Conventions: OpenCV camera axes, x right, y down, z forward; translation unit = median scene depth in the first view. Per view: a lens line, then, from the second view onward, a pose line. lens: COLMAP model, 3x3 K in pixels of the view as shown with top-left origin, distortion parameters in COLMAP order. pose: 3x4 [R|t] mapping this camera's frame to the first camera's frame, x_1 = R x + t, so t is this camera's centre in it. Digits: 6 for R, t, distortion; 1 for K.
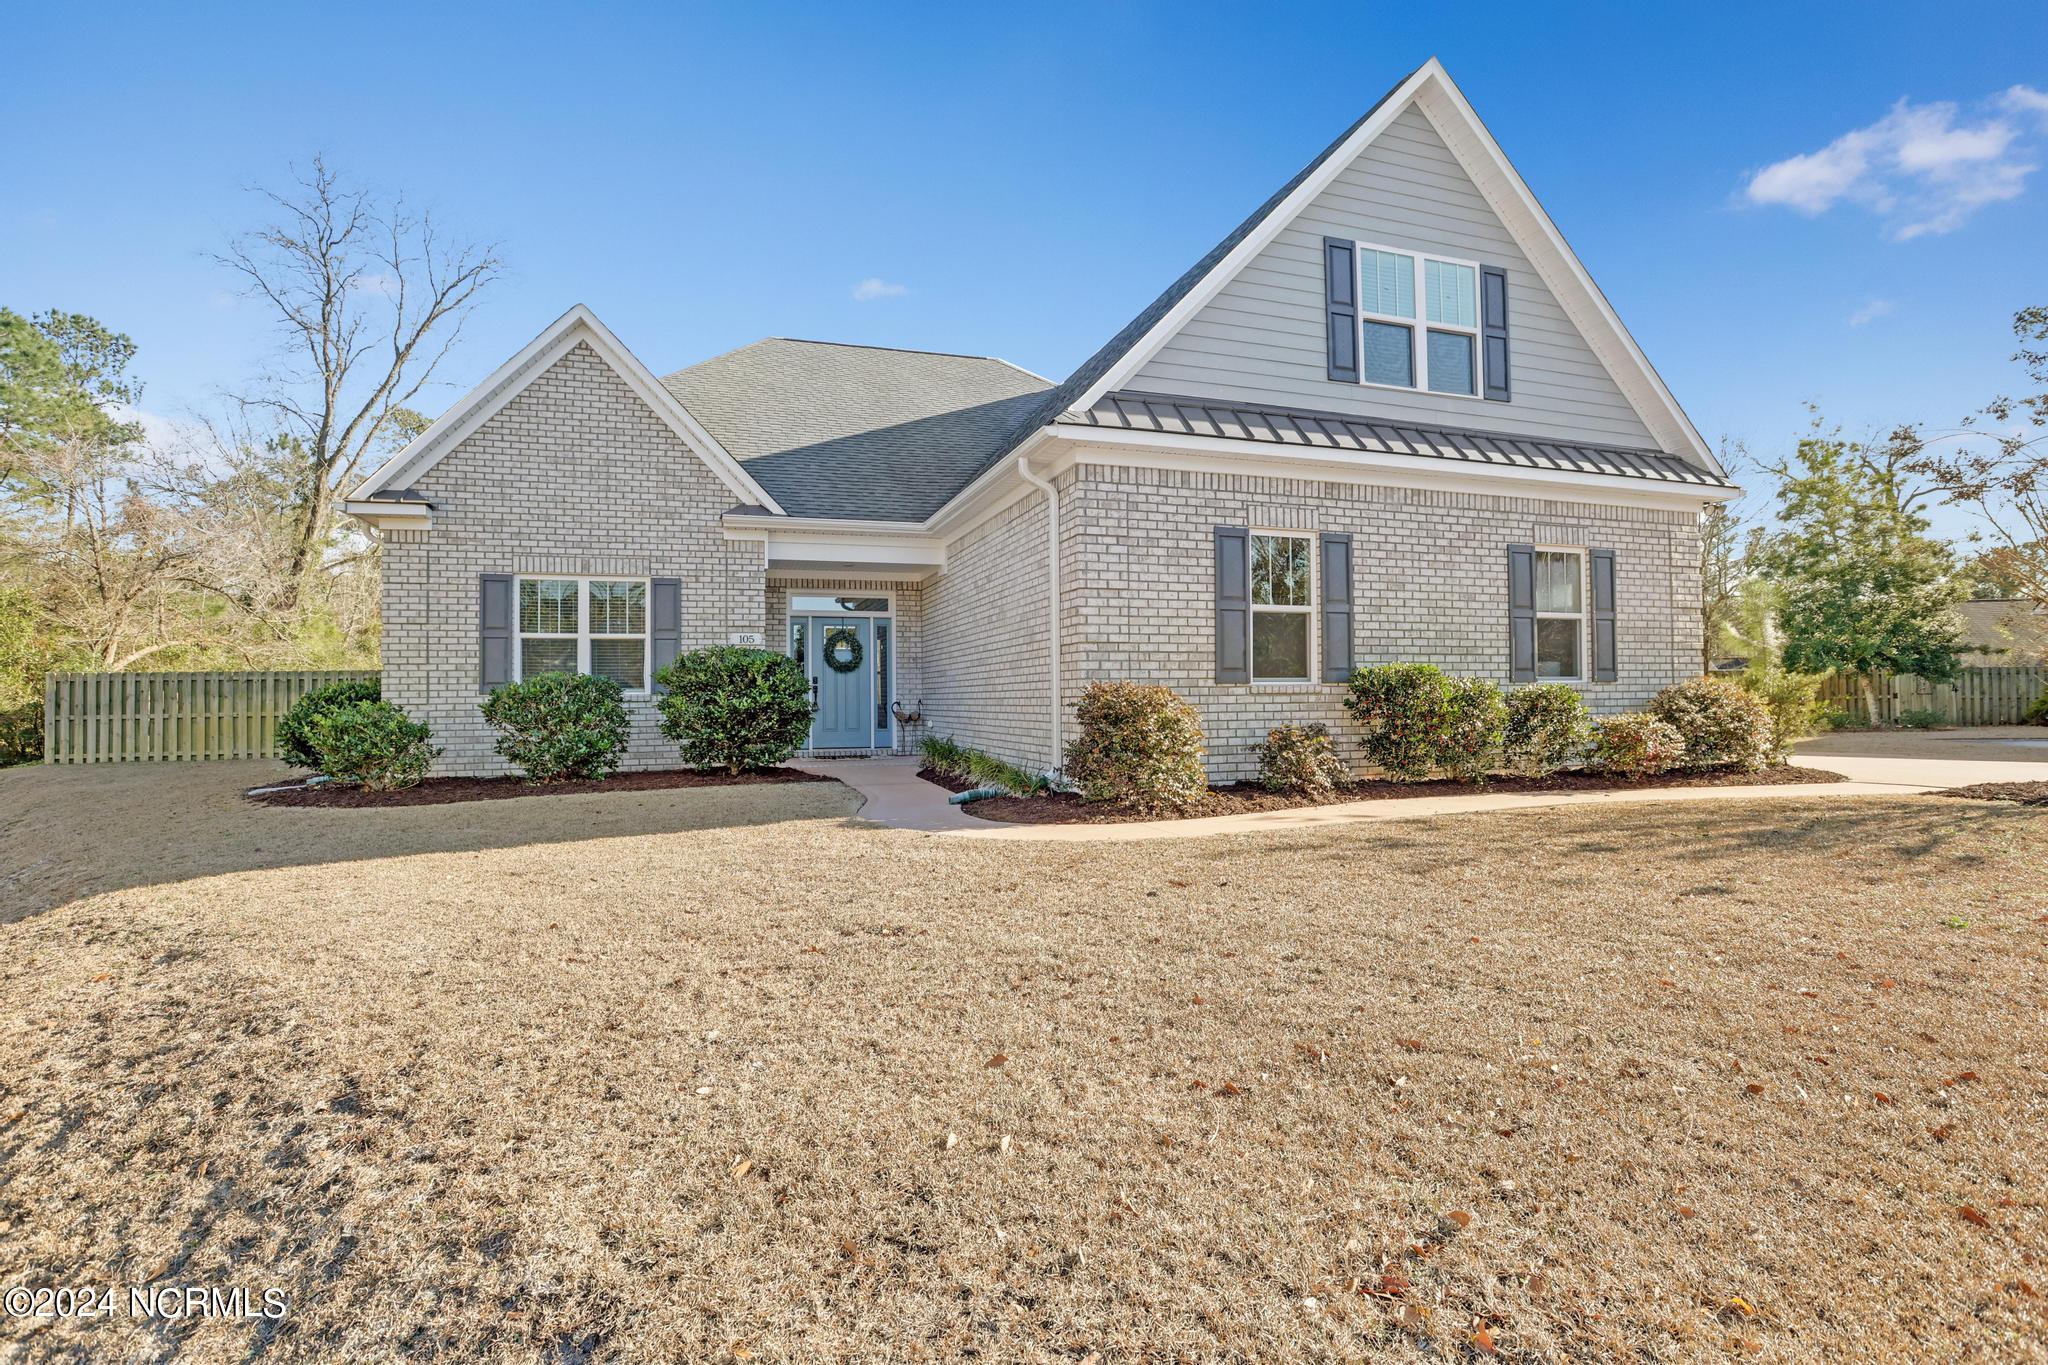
lens RADIAL K [[965.1, 0, 1024.0], [0, 965.1, 682.5], [0, 0, 1]] dist [-0.043551, 0.012829]
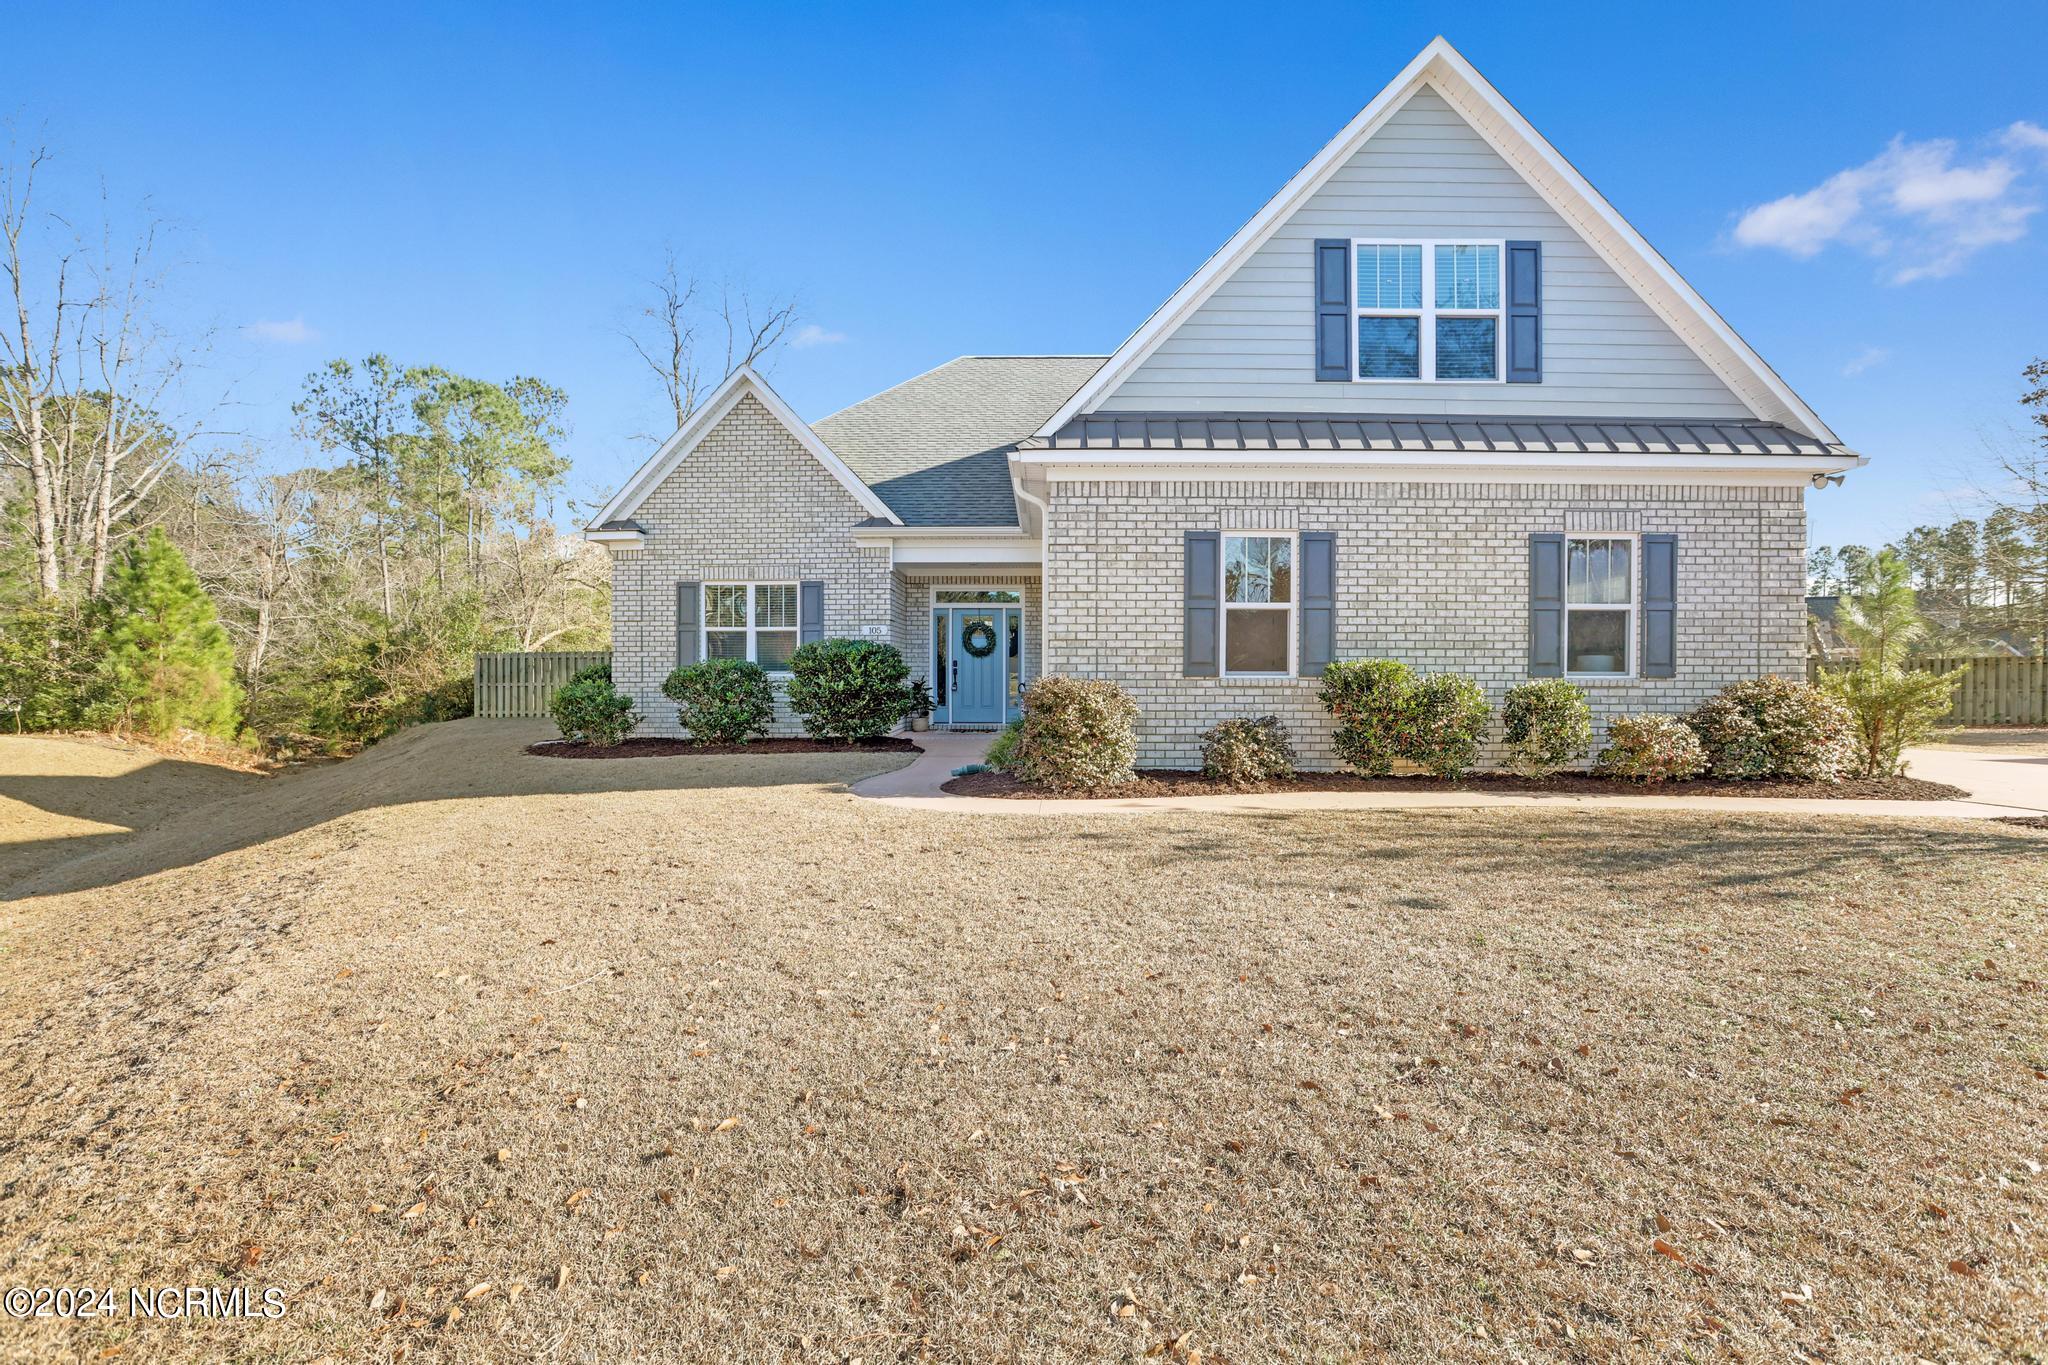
lens RADIAL K [[924.0, 0, 1024.0], [0, 924.0, 682.5], [0, 0, 1]] dist [-0.035033, 0.000915]
pose [[0.945777, 0.014872, -0.324476, 0.340240], [-0.005187, 0.999515, 0.030693, -0.021720], [0.324776, -0.027346, 0.945396, -0.038110]]
